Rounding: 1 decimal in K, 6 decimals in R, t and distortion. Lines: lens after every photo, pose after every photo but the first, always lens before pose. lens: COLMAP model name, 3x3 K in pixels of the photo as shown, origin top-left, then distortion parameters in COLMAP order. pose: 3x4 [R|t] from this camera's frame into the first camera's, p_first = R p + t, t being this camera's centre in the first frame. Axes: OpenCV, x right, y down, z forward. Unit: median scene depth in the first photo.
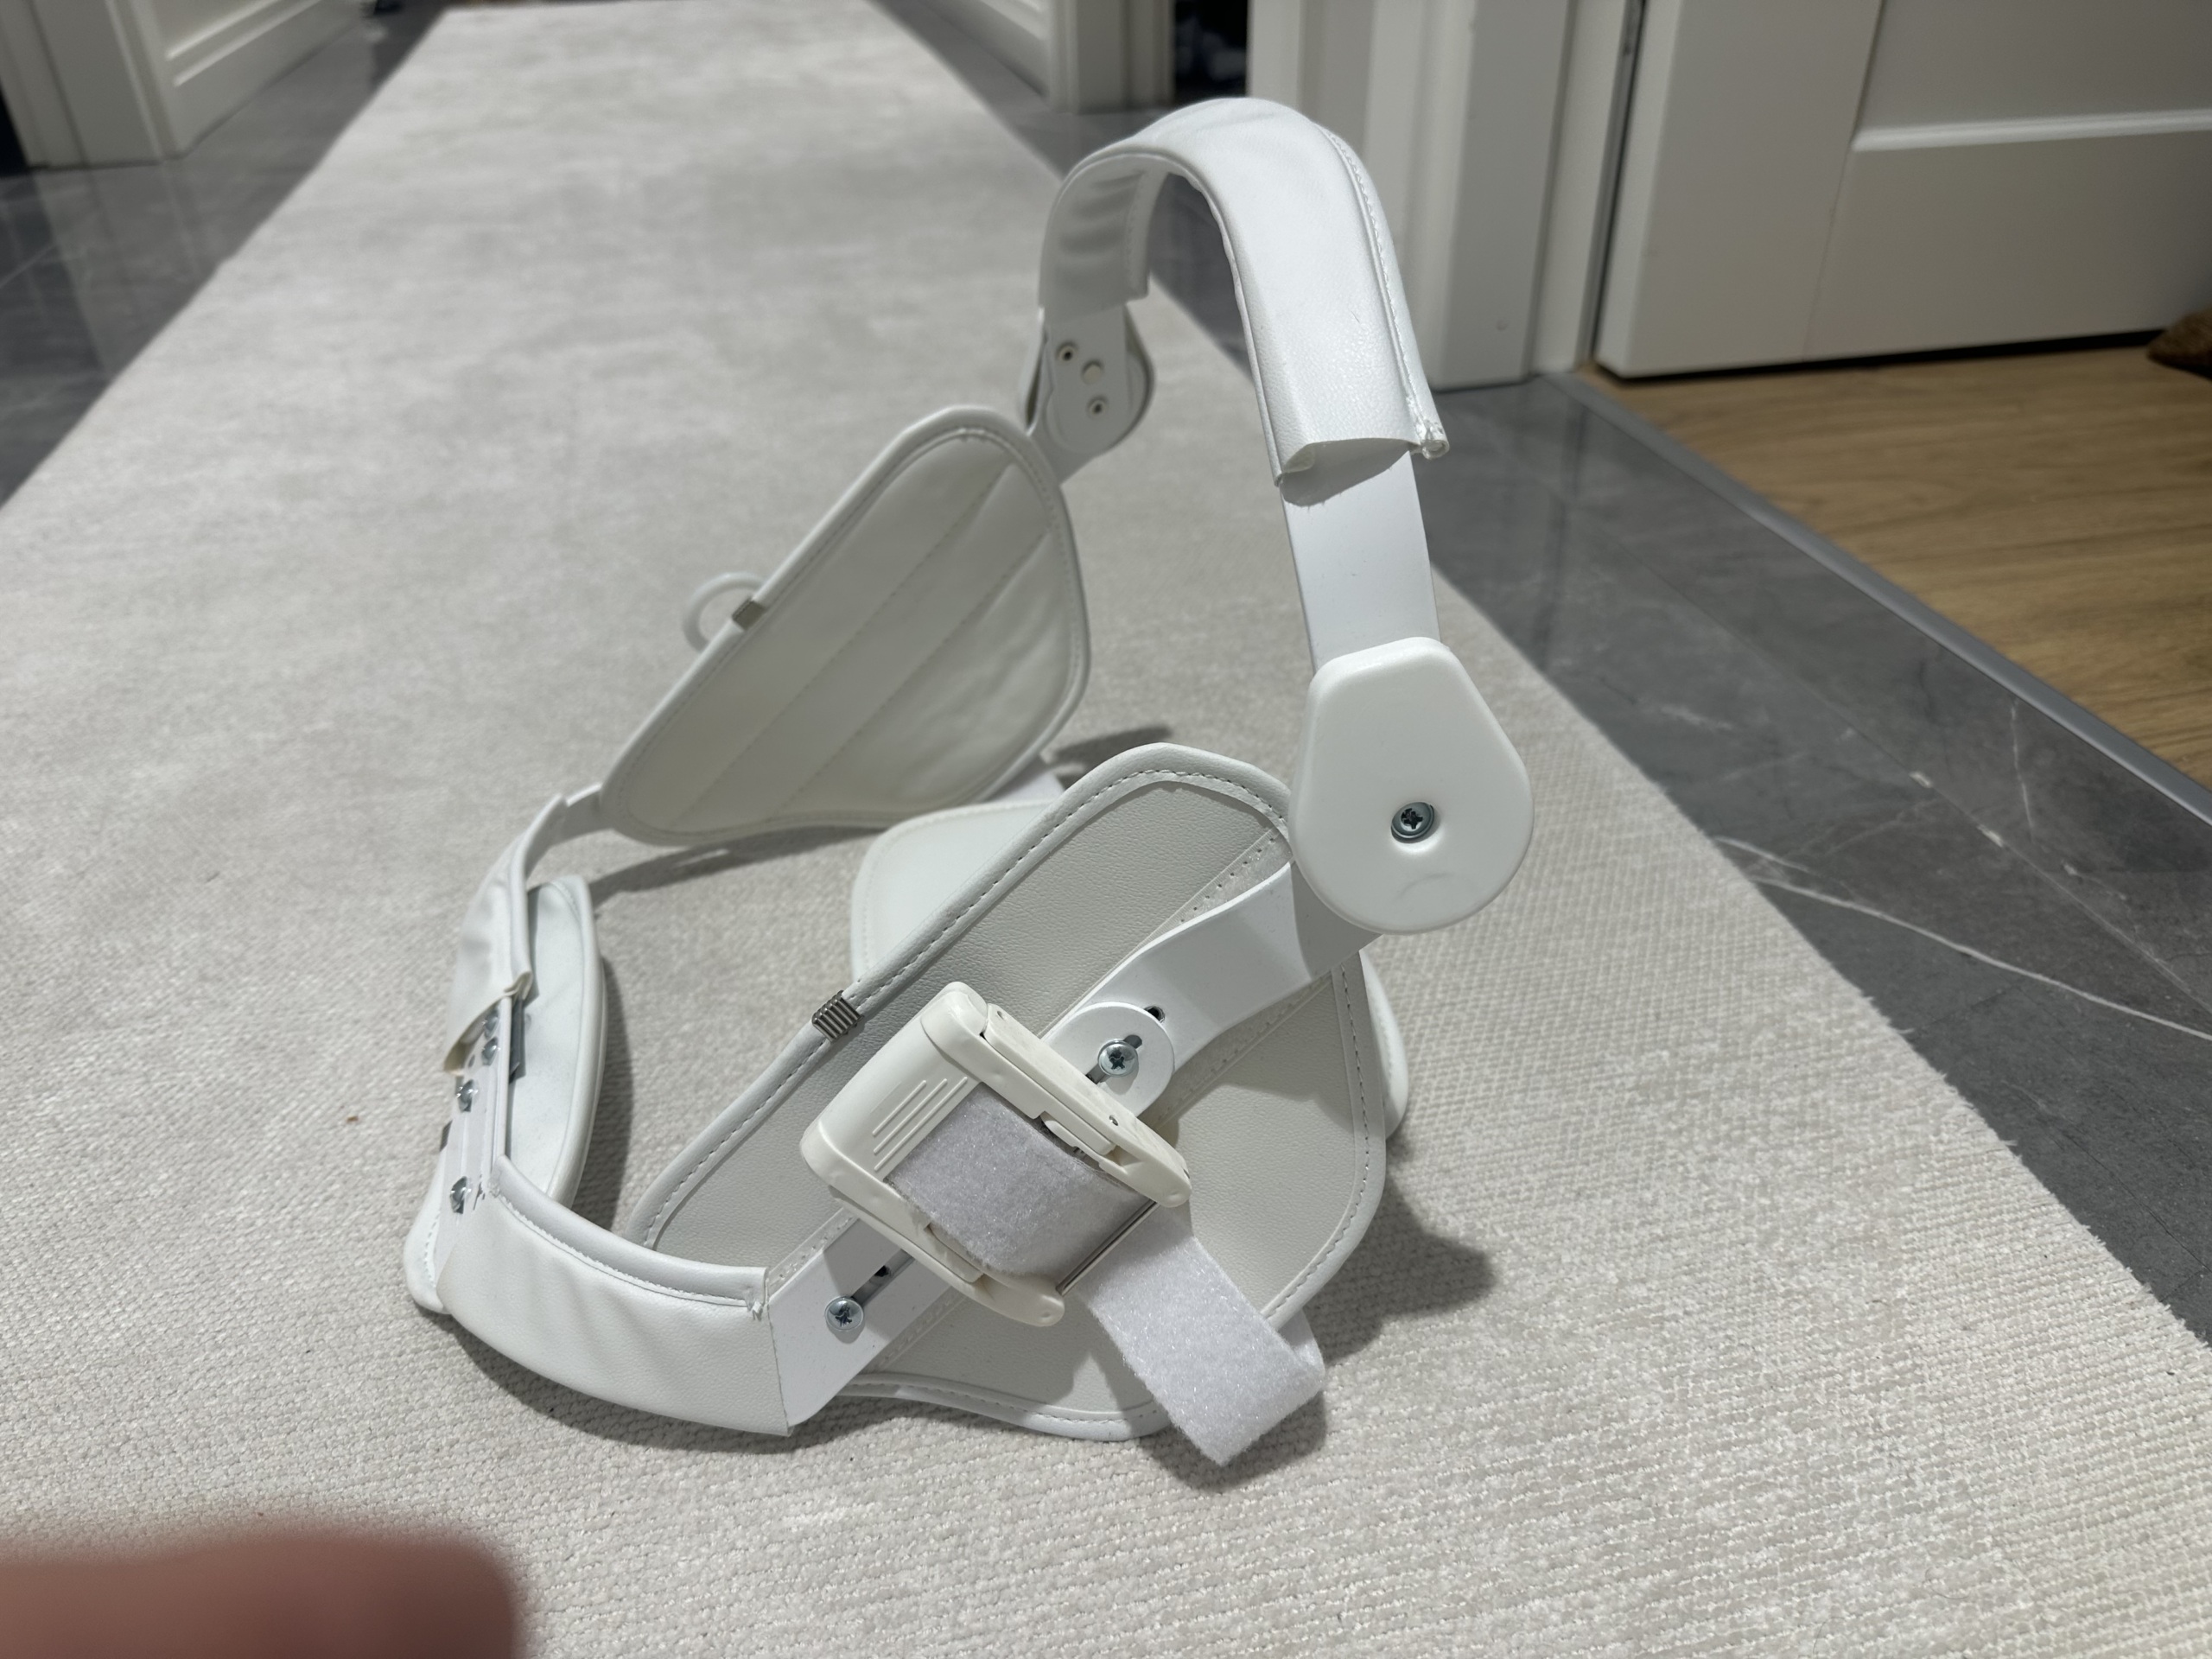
lens RADIAL K [[1701.5, 0, 1018.0], [0, 1701.5, 691.0], [0, 0, 1]] dist [0.020758, -0.058365]
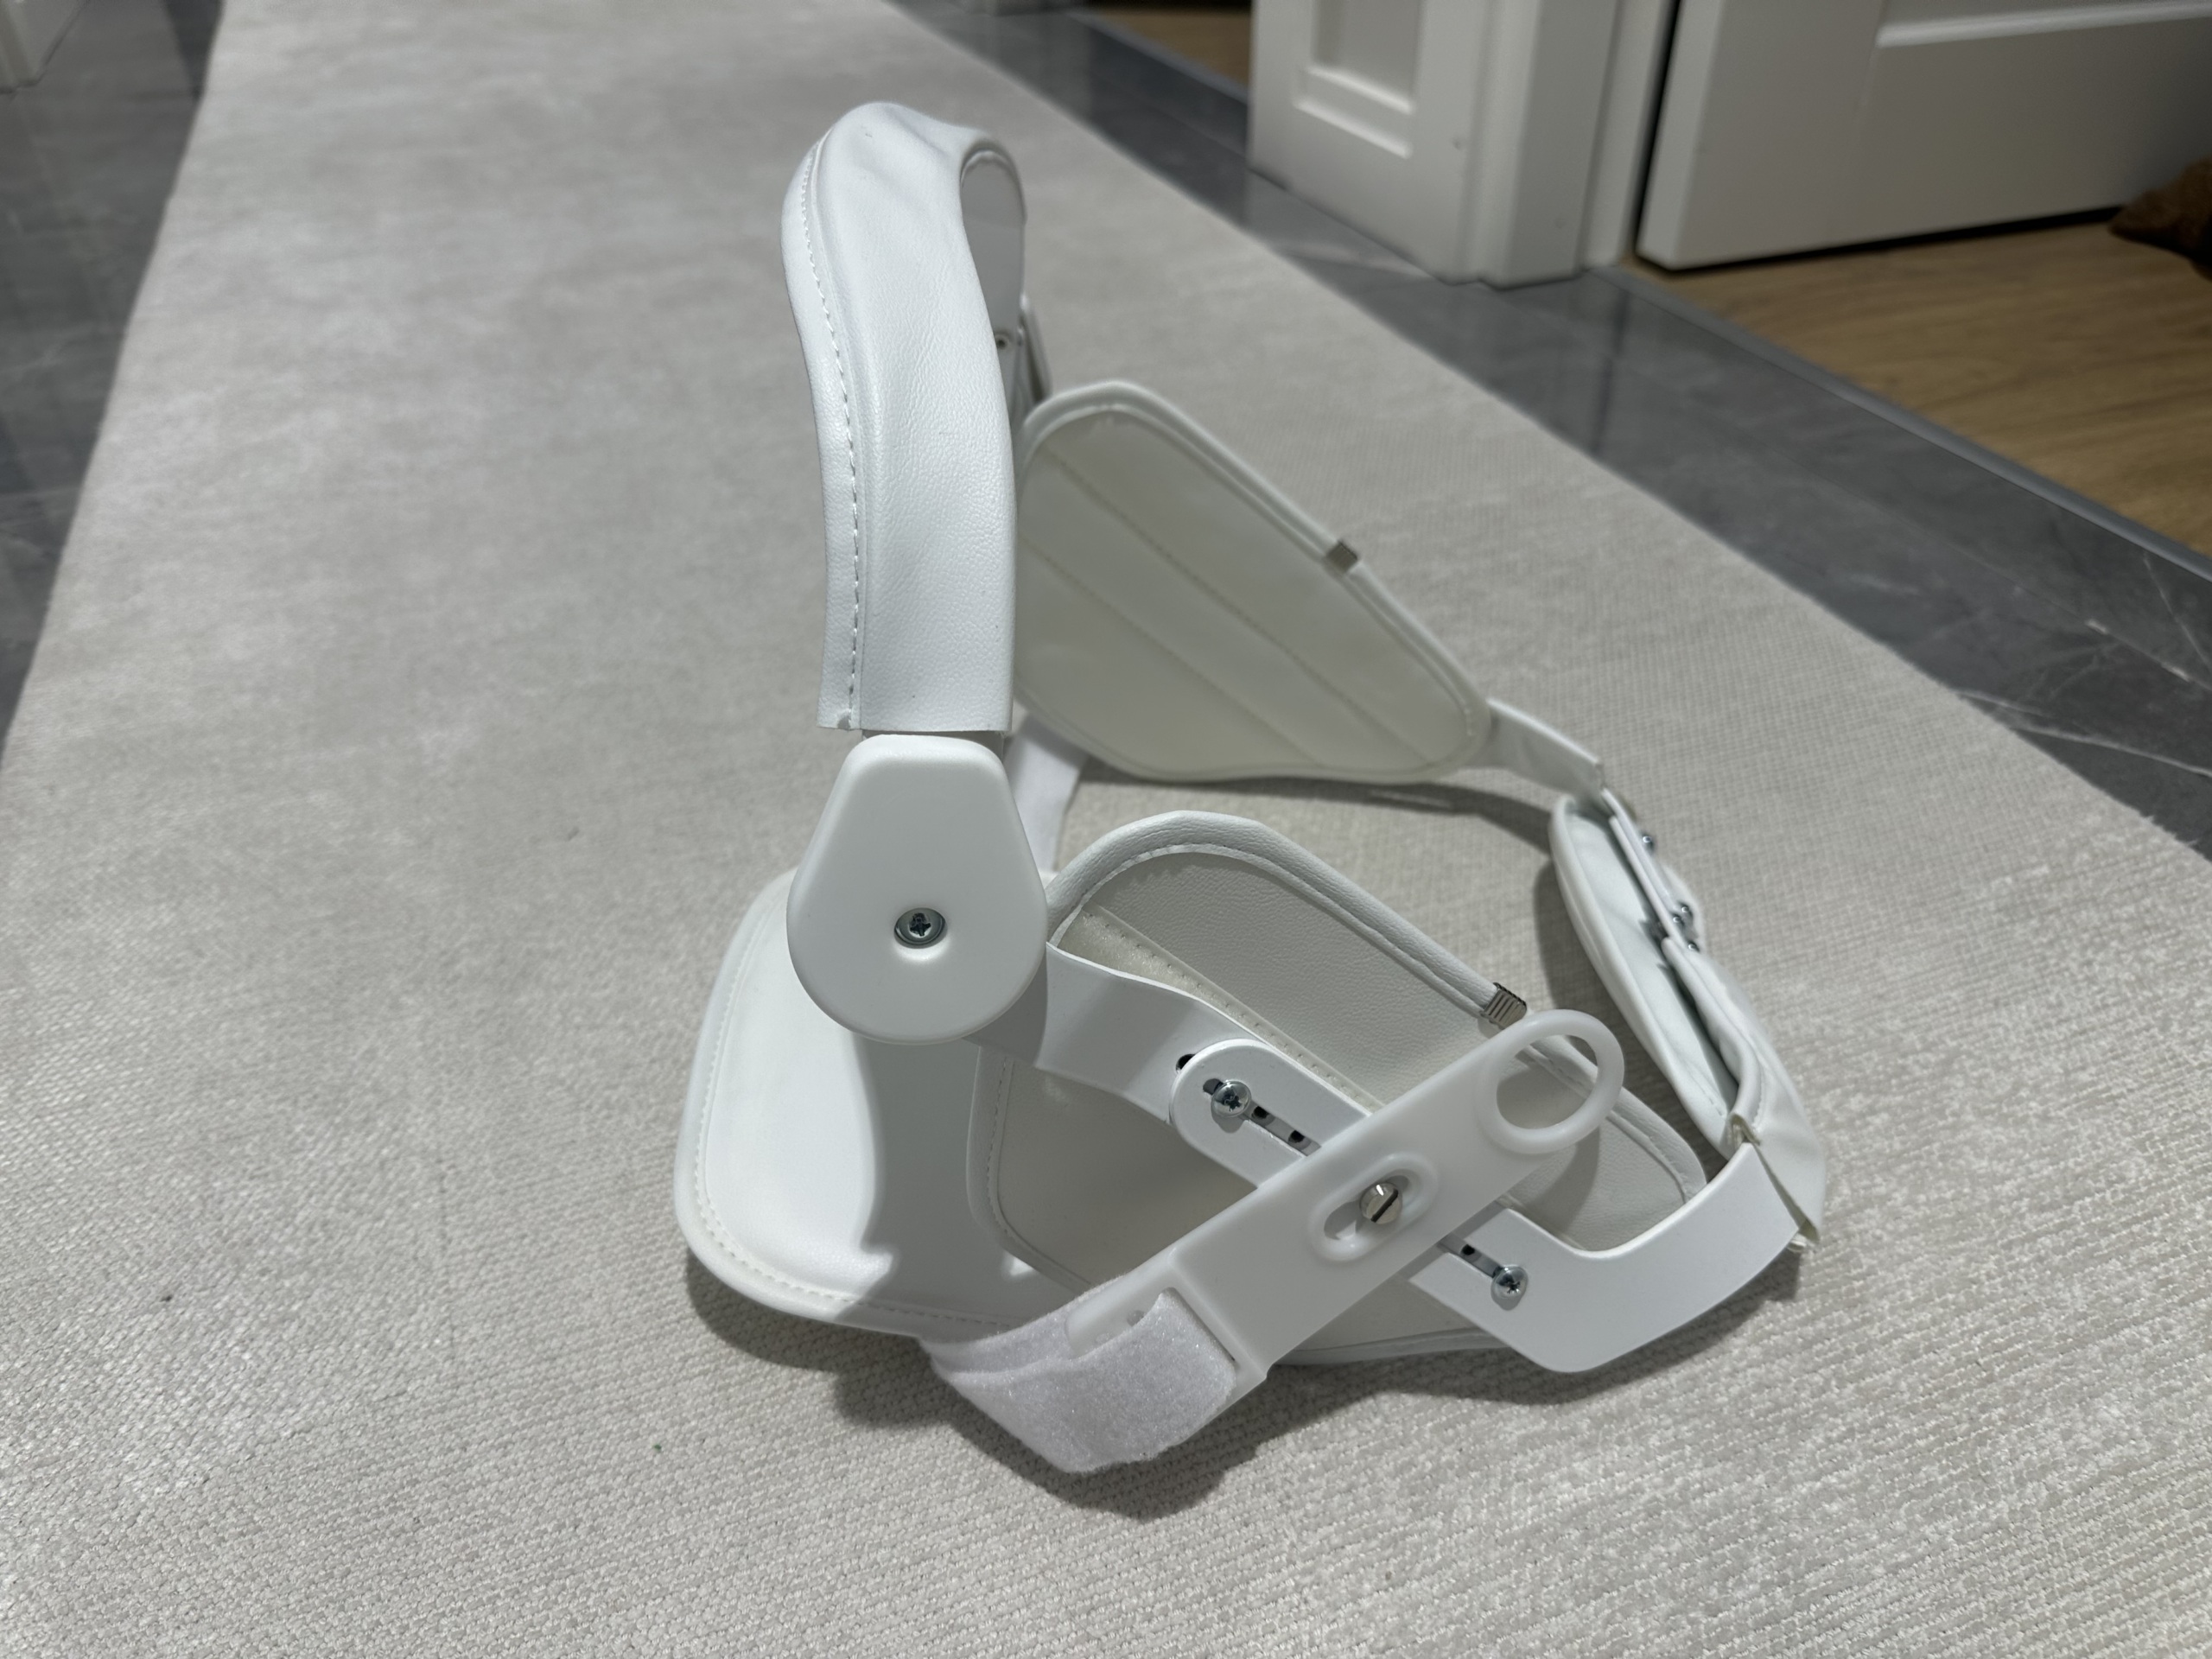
lens RADIAL K [[1701.5, 0, 1091.5], [0, 1701.5, 720.7], [0, 0, 1]] dist [0.020758, -0.058365]
pose [[0.988938, -0.071745, 0.129824, -0.293821], [0.062532, 0.995318, 0.073707, -0.011226], [-0.134505, -0.064774, 0.988794, -0.024932]]
